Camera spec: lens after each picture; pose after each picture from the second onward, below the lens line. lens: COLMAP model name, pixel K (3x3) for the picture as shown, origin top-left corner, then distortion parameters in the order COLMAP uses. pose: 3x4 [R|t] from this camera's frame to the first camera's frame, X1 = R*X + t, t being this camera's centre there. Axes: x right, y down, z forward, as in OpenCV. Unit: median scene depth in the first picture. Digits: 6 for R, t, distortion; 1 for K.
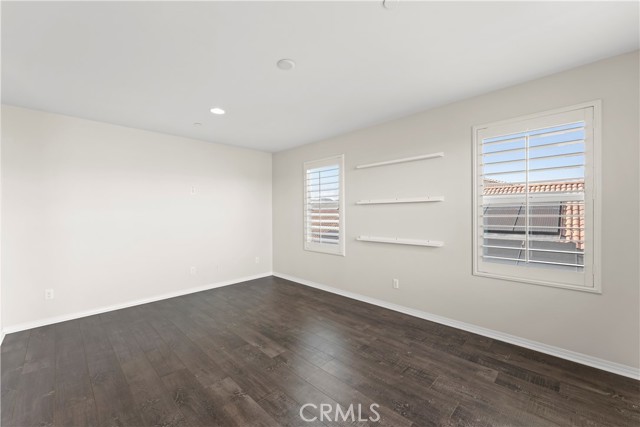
lens RADIAL K [[254.9, 0, 319.1], [0, 254.9, 215.9], [0, 0, 1]] dist [0.003610, 0.000289]
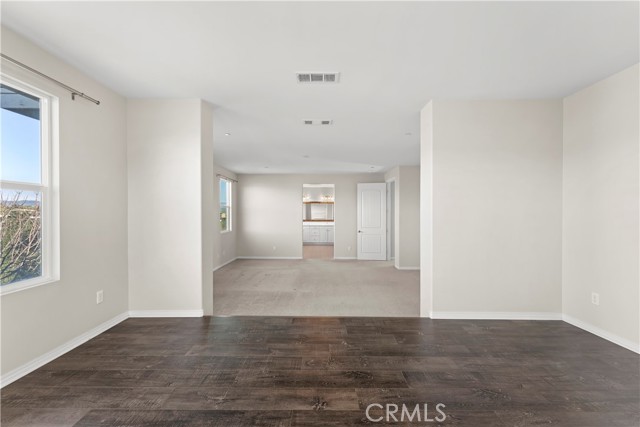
lens RADIAL K [[254.9, 0, 317.8], [0, 254.9, 213.6], [0, 0, 1]] dist [0.003610, 0.000289]
pose [[-0.725616, 0.002501, -0.688096, 0.254571], [0.004835, 0.999987, -0.001465, 0.041426], [0.688083, -0.004390, -0.725619, 1.431631]]
